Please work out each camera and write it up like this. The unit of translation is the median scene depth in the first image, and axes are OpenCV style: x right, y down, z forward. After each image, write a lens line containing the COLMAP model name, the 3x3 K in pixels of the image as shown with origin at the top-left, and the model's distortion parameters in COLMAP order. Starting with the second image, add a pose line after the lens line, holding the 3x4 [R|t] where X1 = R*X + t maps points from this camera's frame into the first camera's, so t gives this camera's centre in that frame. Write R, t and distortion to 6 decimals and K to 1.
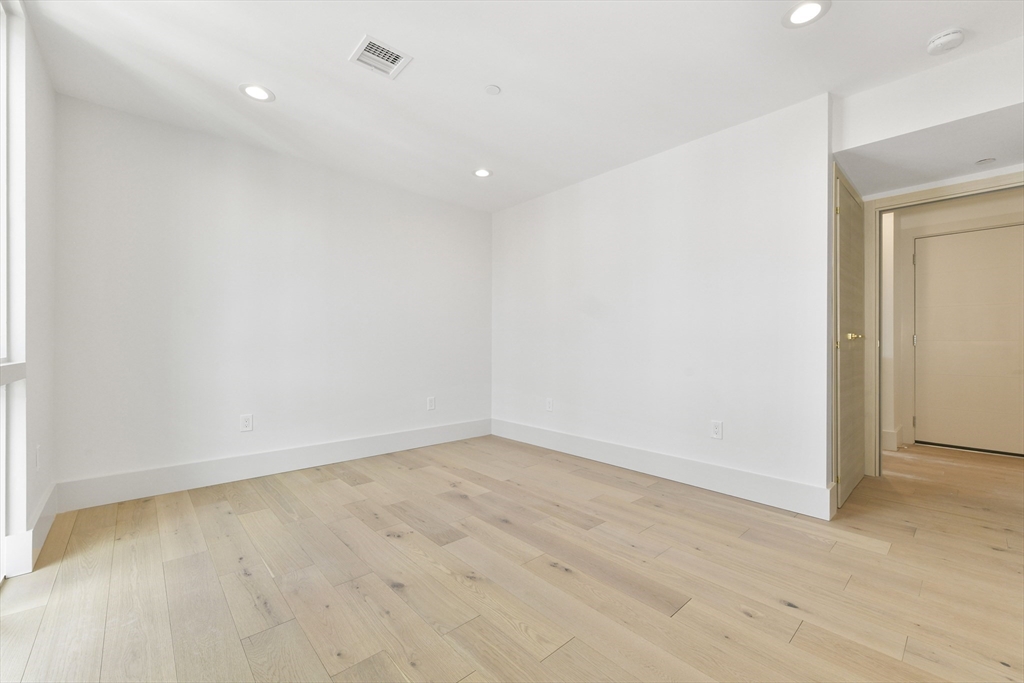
lens RADIAL K [[419.6, 0, 515.9], [0, 419.6, 342.0], [0, 0, 1]] dist [-0.000975, -0.000618]
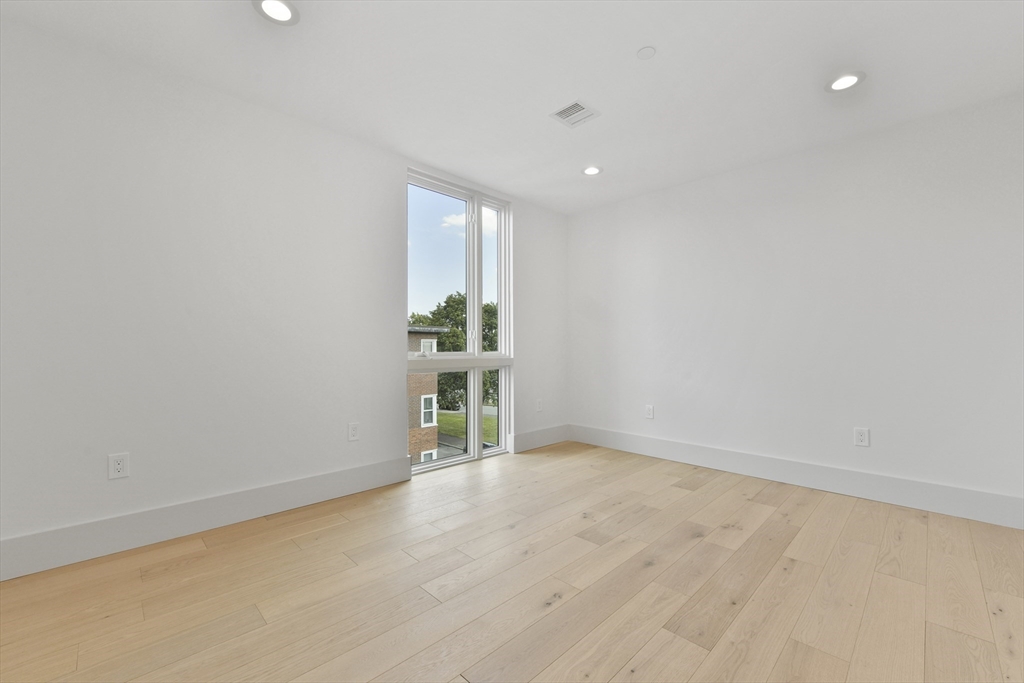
lens RADIAL K [[419.6, 0, 515.8], [0, 419.6, 344.9], [0, 0, 1]] dist [-0.000975, -0.000618]
pose [[0.046396, -0.009500, -0.998878, 0.699306], [0.000009, 0.999955, -0.009510, 0.003028], [0.998923, 0.000432, 0.046394, 0.616298]]
